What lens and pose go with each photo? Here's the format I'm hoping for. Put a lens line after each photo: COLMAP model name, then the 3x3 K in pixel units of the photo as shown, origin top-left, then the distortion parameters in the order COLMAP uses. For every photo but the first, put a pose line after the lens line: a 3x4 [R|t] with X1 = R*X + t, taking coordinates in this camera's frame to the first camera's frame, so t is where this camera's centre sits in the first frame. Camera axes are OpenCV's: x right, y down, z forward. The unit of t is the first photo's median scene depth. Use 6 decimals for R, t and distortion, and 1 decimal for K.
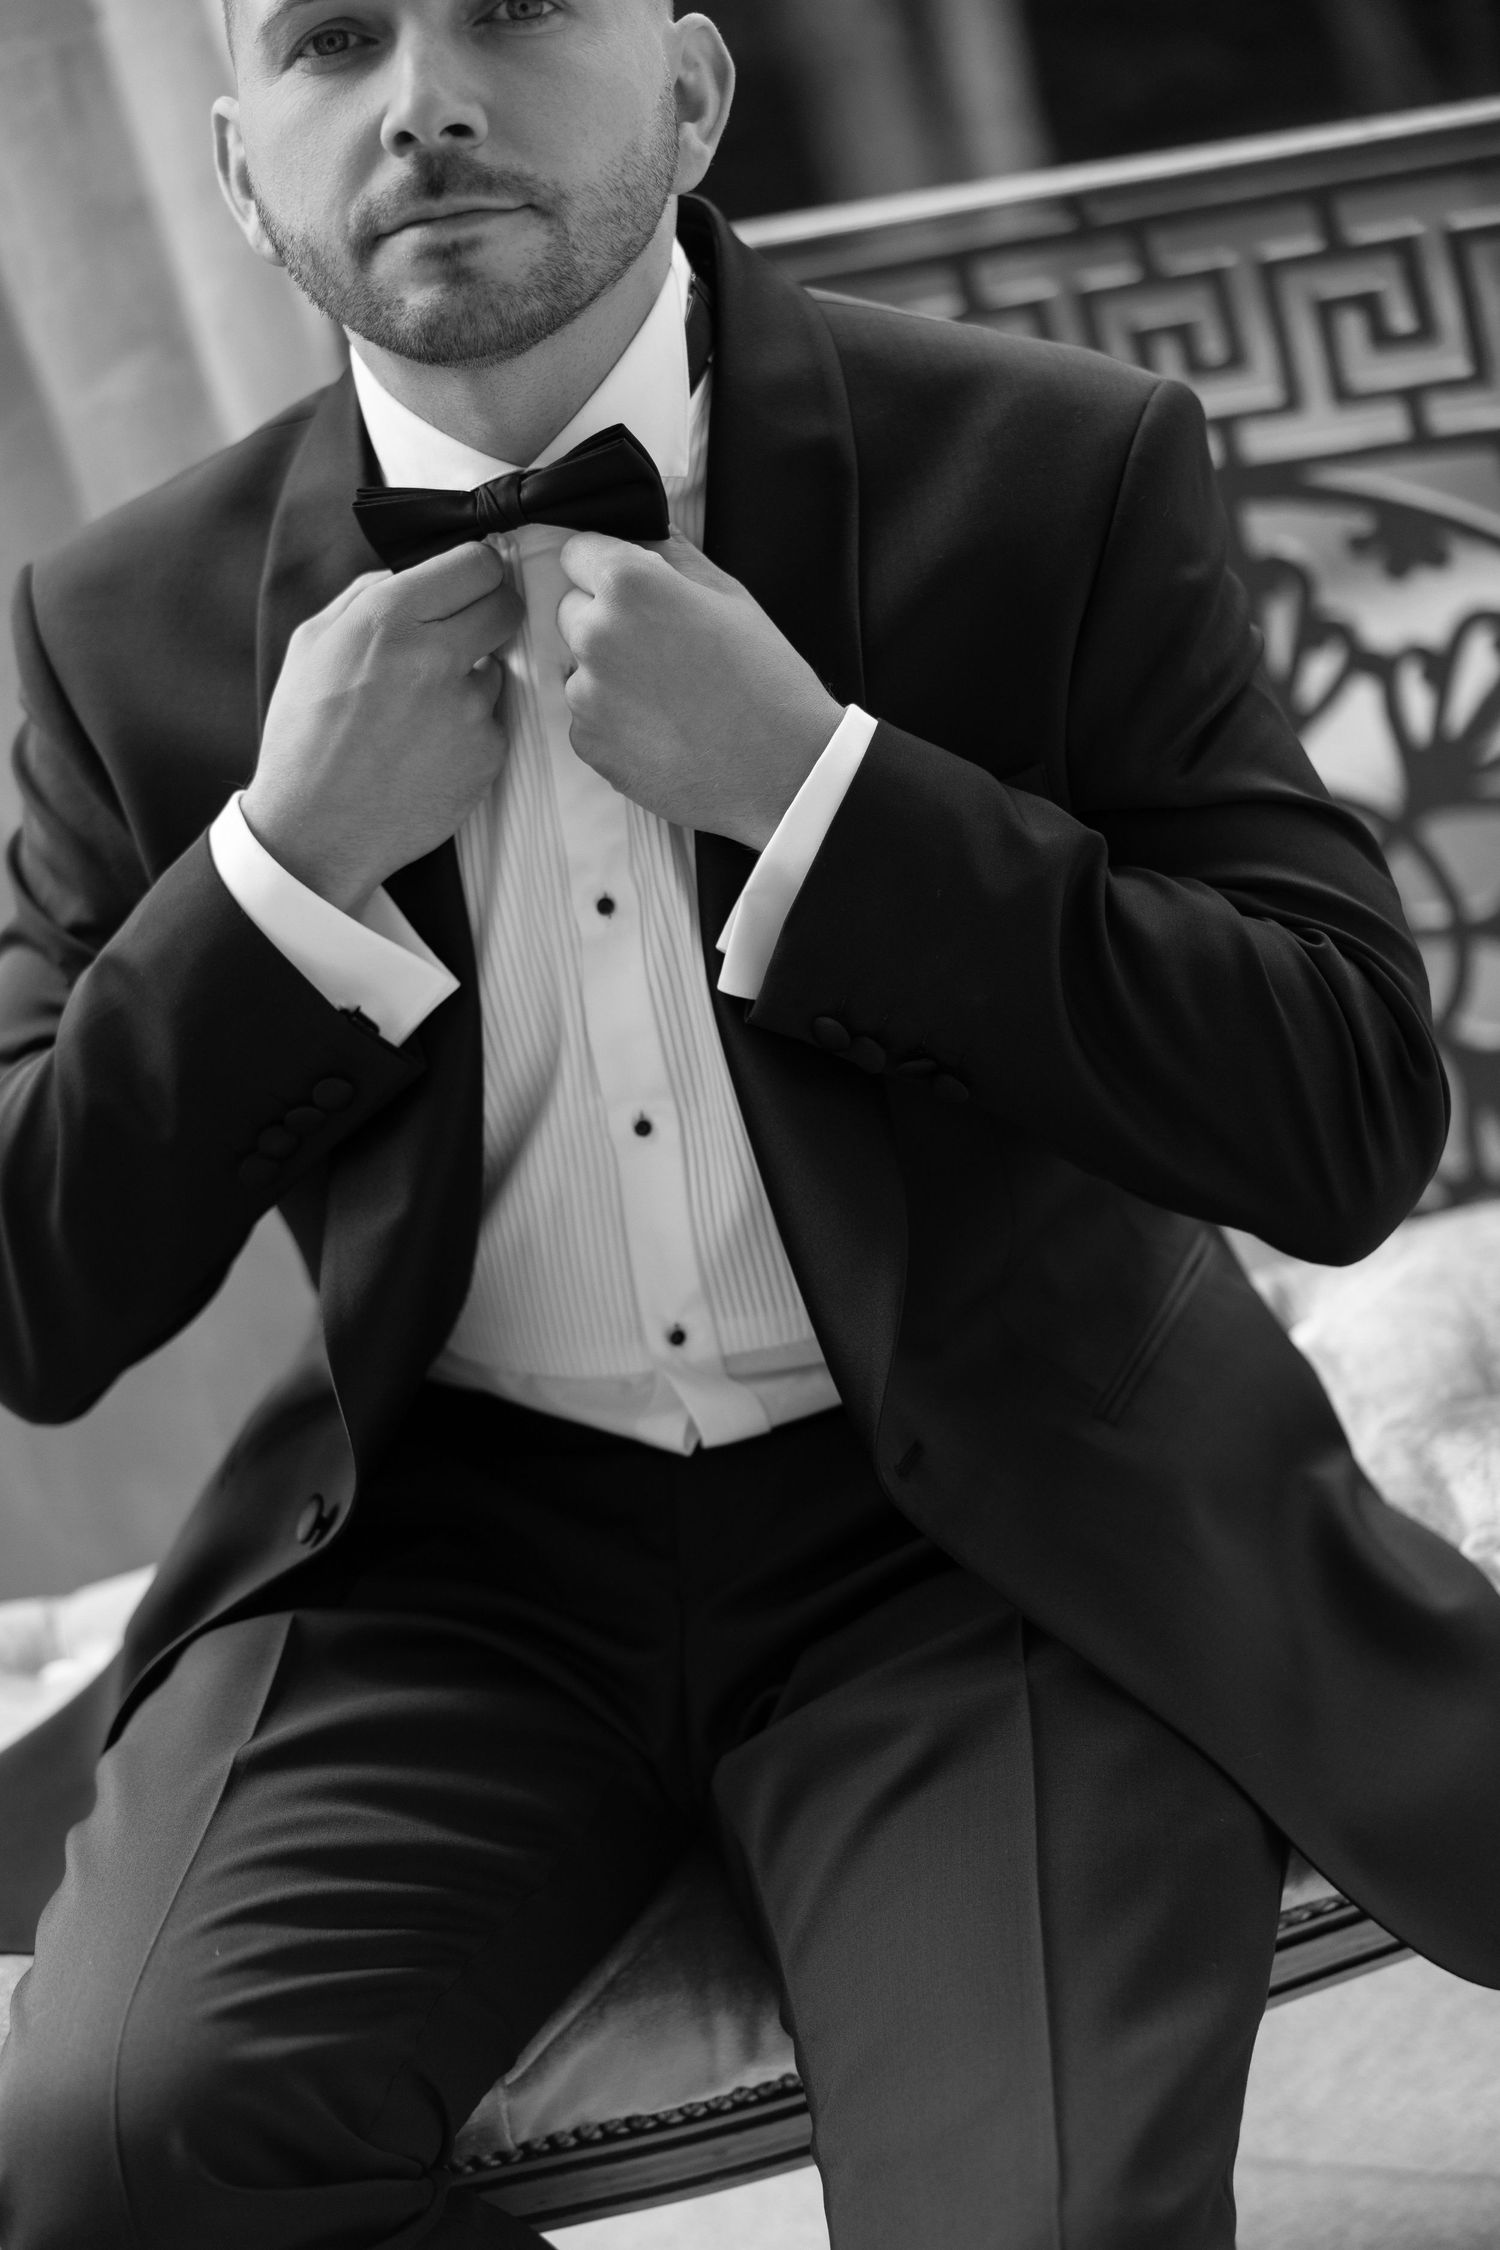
lens RADIAL K [[4549.9, 0, 753.4], [0, 4549.9, 1200.7], [0, 0, 1]] dist [0.008075, 0.440039]
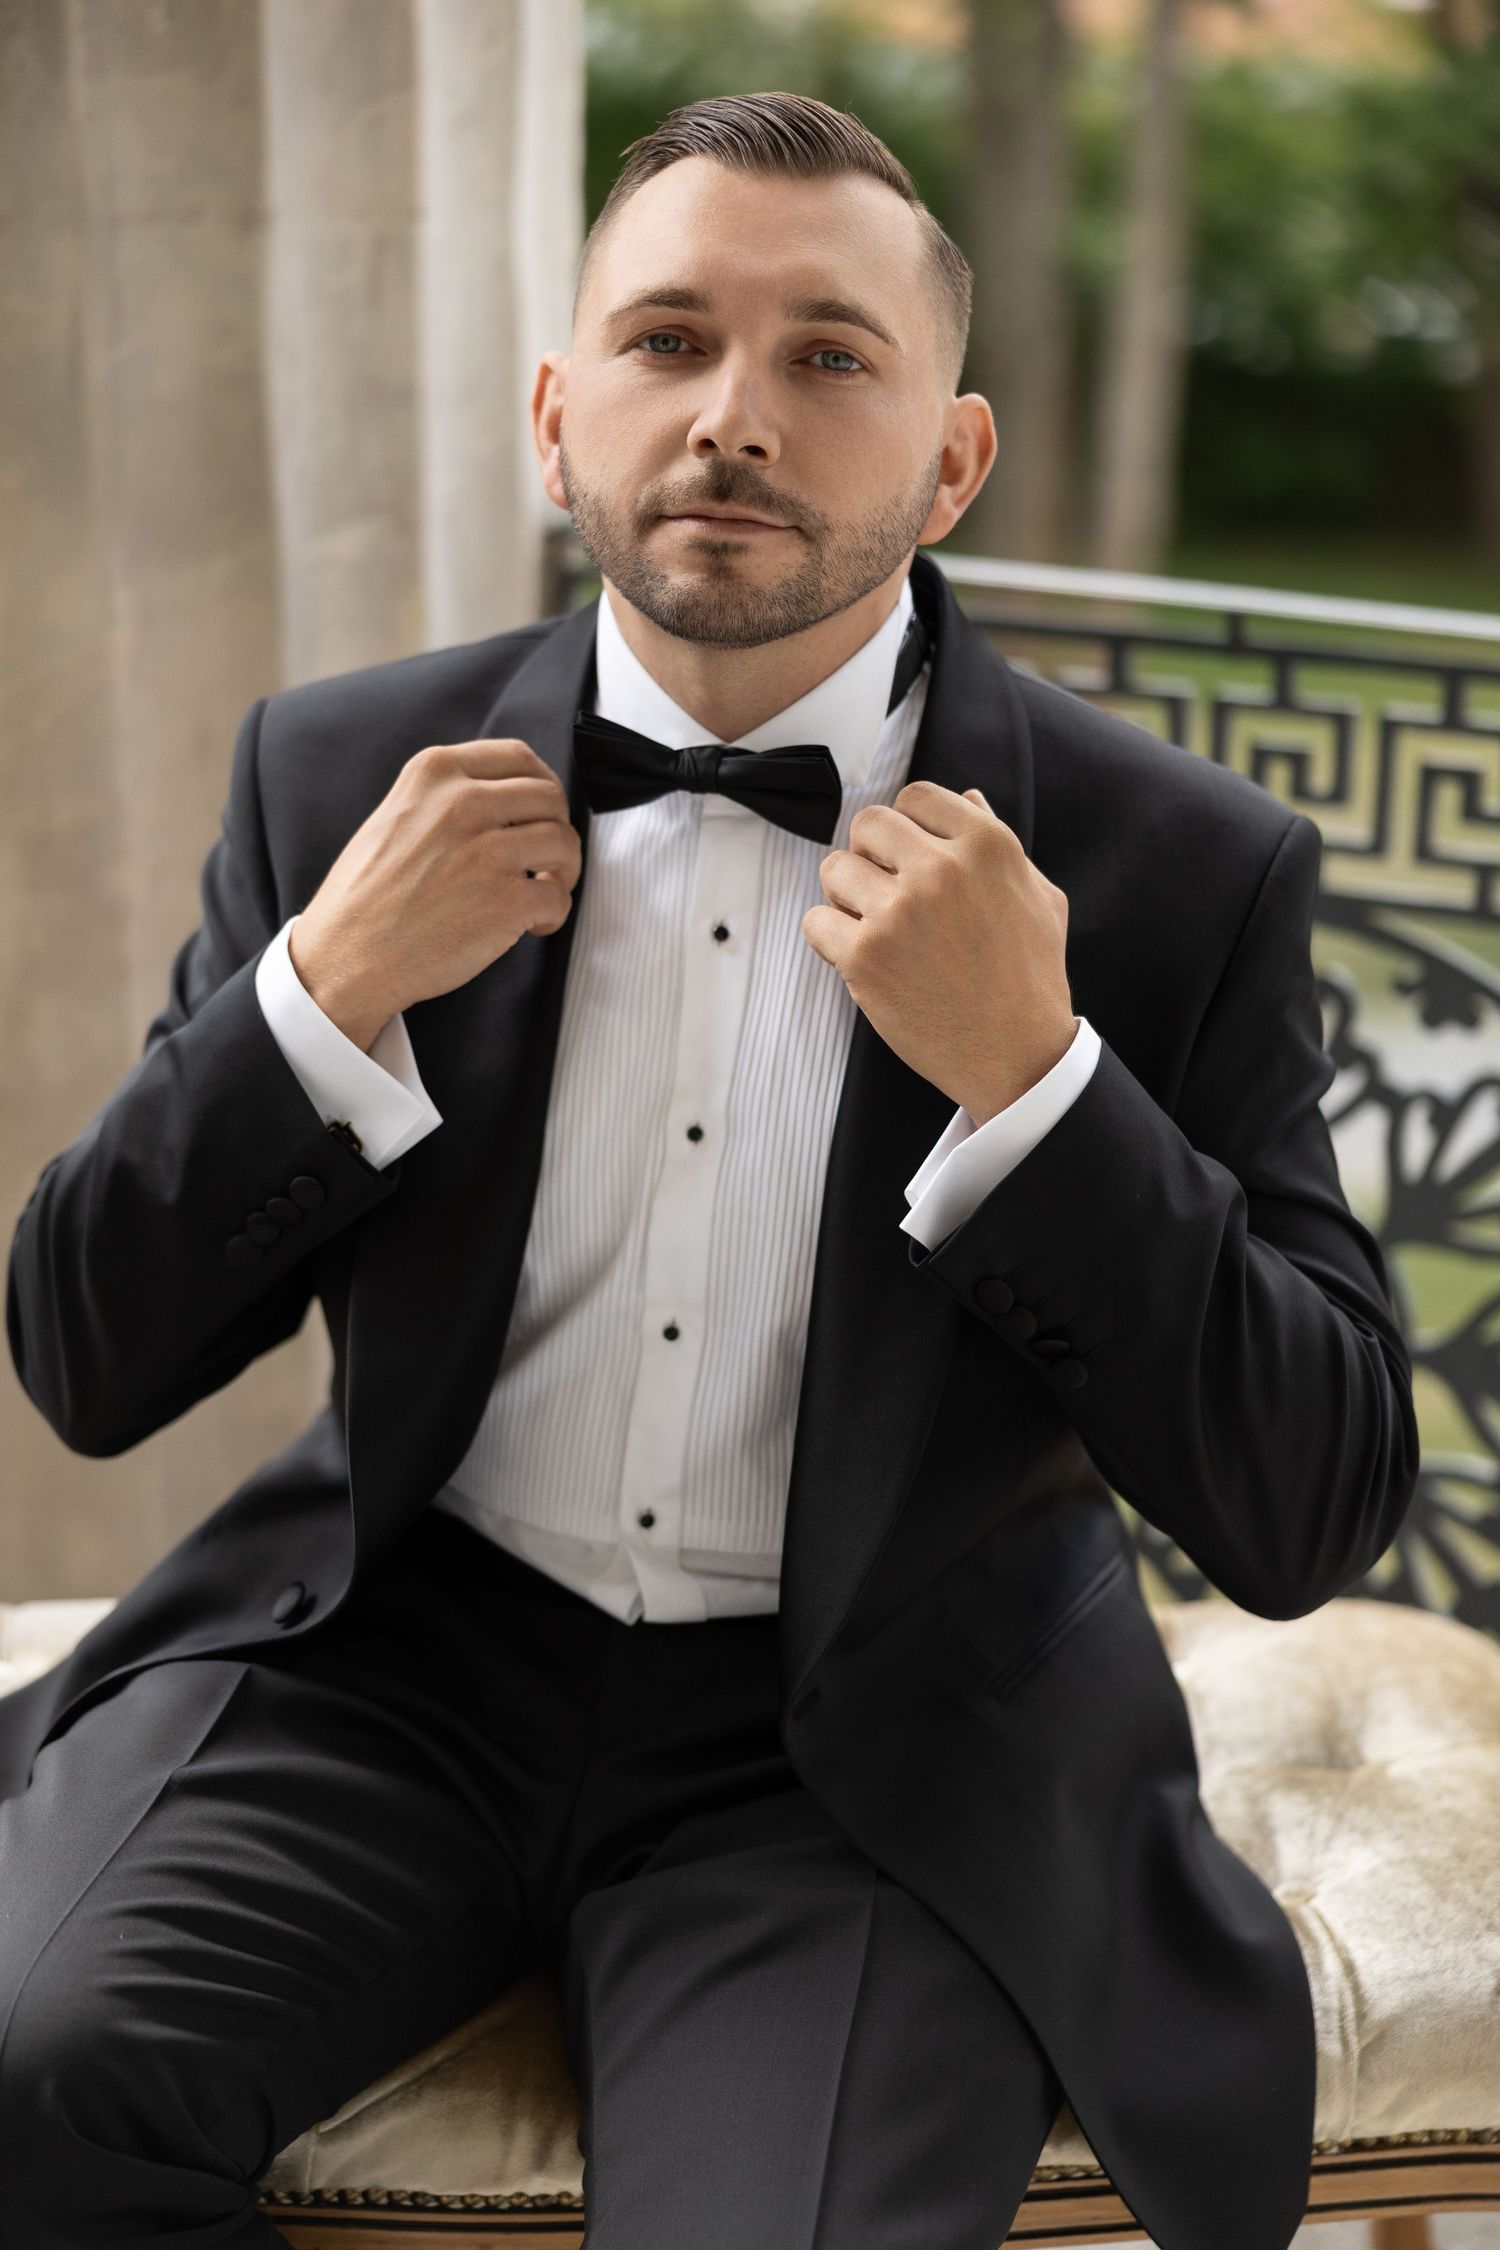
lens RADIAL K [[4561.0, 0, 704.5], [0, 4561.0, 1123.8], [0, 0, 1]] dist [0.080697, 0.838950]
pose [[0.962694, 0.270375, -0.010807, -0.018183], [-0.270508, 0.960641, -0.063208, 0.003718], [-0.006708, 0.063773, 0.997942, -0.131471]]
